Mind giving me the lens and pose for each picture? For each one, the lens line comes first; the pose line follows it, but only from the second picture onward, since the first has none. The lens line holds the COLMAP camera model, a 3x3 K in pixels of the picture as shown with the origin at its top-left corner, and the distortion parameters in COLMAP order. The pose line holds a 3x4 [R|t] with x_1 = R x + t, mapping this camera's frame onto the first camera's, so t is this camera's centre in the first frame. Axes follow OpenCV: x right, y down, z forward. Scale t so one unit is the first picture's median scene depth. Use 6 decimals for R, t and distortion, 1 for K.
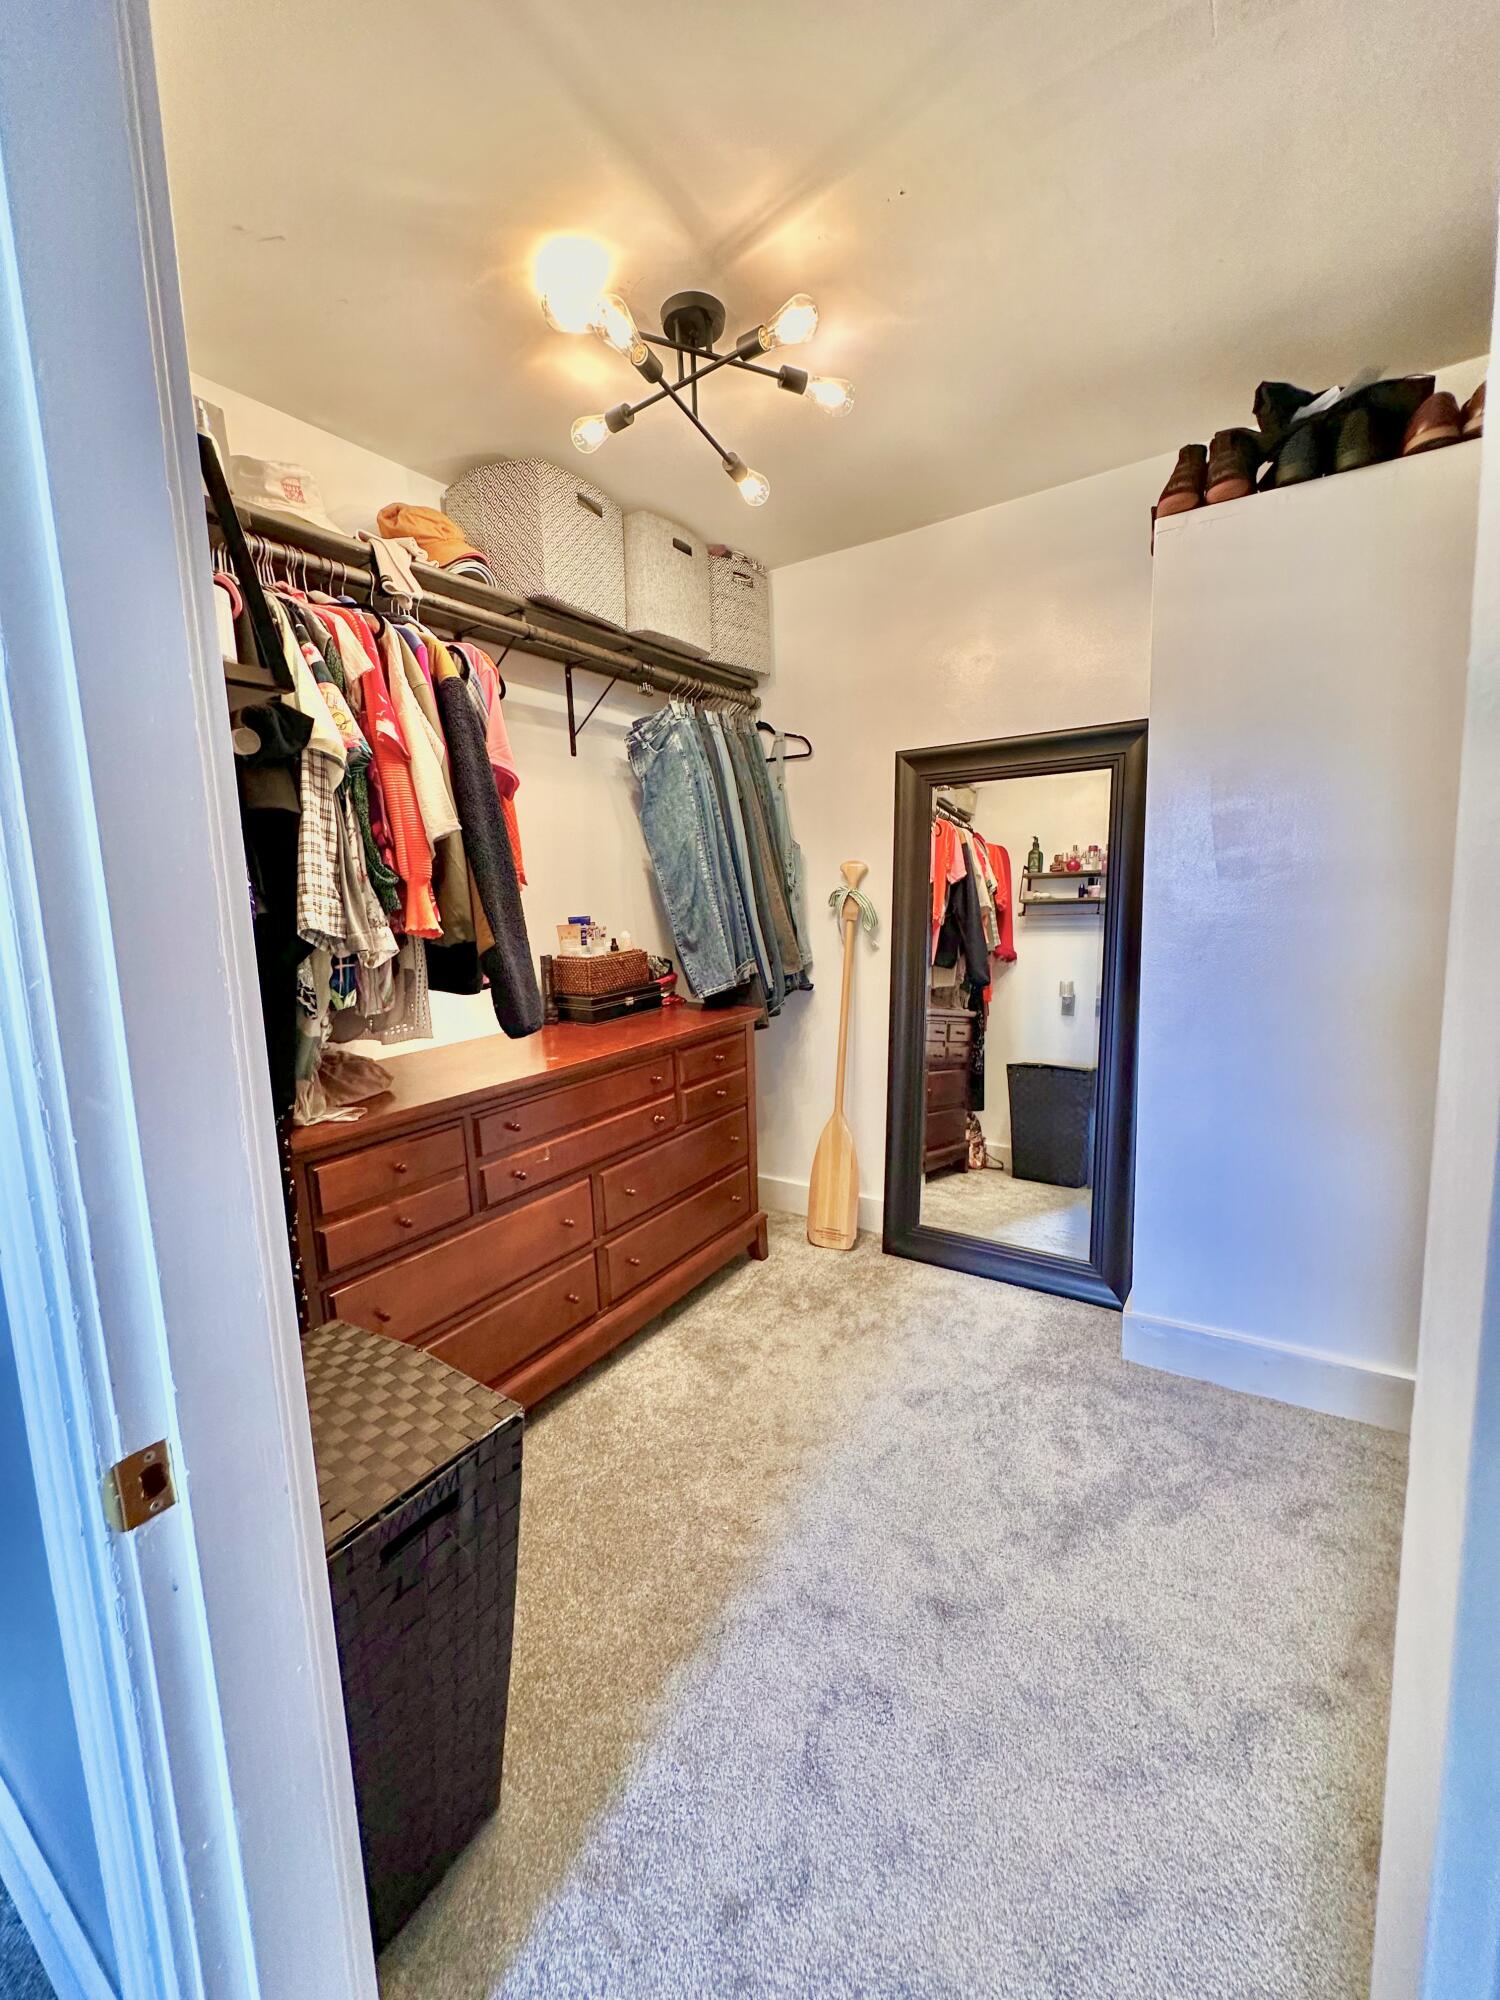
lens RADIAL K [[801.6, 0, 747.9], [0, 801.6, 999.1], [0, 0, 1]] dist [-0.001314, 0.000178]
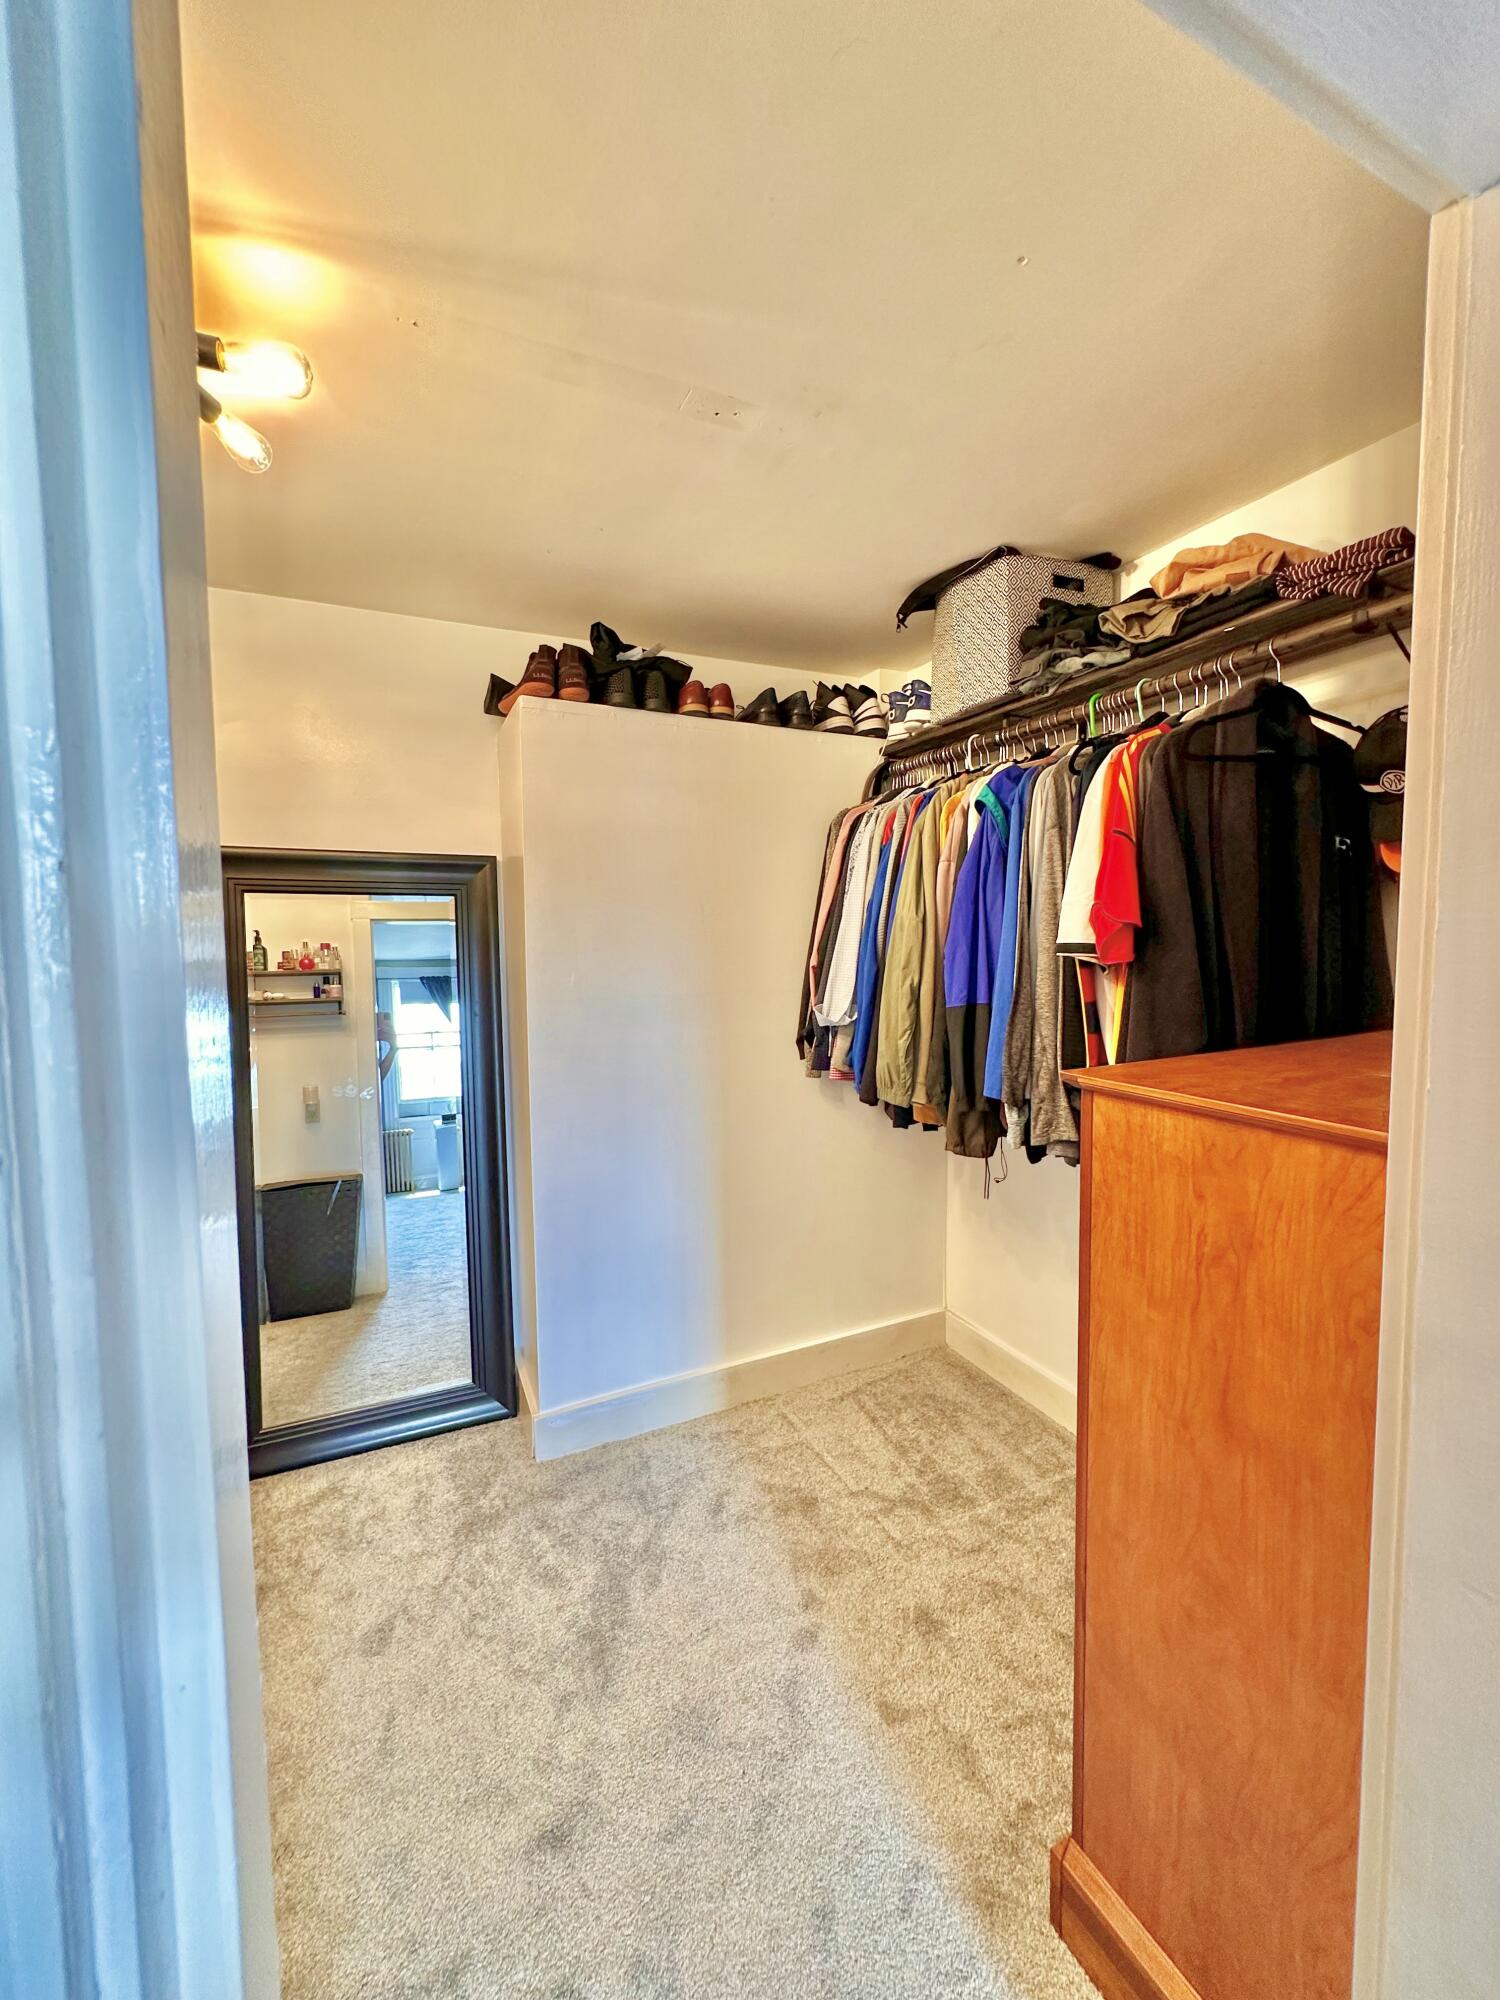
lens RADIAL K [[801.6, 0, 750.9], [0, 801.6, 999.0], [0, 0, 1]] dist [-0.001314, 0.000178]
pose [[0.516705, -0.031059, 0.855600, -0.306473], [0.104792, 0.994122, -0.027197, -0.109747], [-0.849726, 0.103713, 0.516922, 0.187470]]
